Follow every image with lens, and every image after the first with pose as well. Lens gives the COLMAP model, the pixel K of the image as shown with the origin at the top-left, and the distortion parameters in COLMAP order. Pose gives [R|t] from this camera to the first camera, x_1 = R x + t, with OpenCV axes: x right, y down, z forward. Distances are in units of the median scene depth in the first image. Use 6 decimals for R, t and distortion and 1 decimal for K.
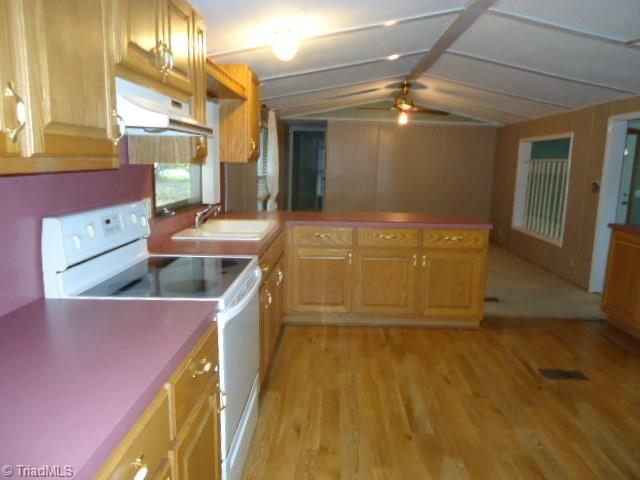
lens RADIAL K [[472.4, 0, 320.8], [0, 472.4, 236.8], [0, 0, 1]] dist [0.005512, -0.000834]
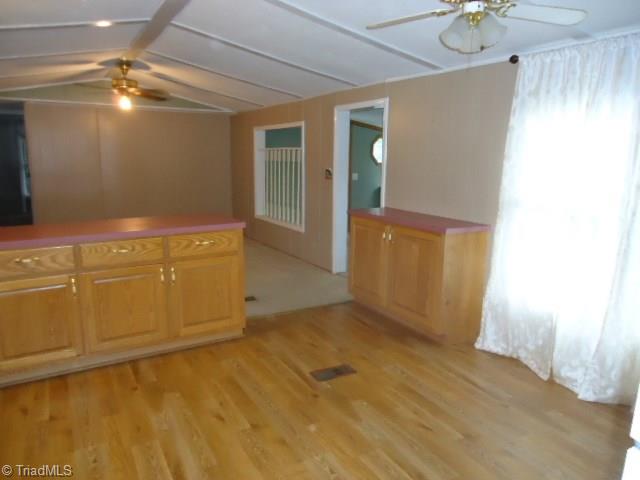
lens RADIAL K [[472.4, 0, 318.9], [0, 472.4, 233.6], [0, 0, 1]] dist [0.005512, -0.000834]
pose [[0.855095, -0.108149, 0.507067, 0.022936], [0.098349, 0.994080, 0.046170, -0.032177], [-0.509059, 0.010389, 0.860669, 0.148690]]
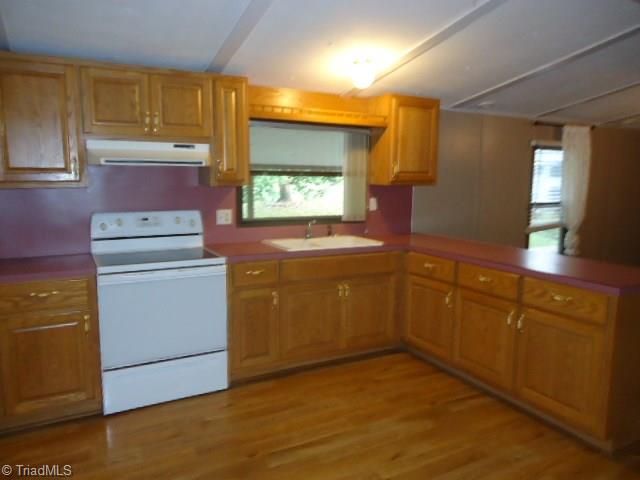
lens RADIAL K [[472.4, 0, 323.8], [0, 472.4, 239.3], [0, 0, 1]] dist [0.005512, -0.000834]
pose [[0.498385, 0.102199, -0.860911, 0.672937], [-0.137586, 0.989766, 0.037847, -0.057663], [0.855968, 0.099587, 0.507346, 0.354812]]
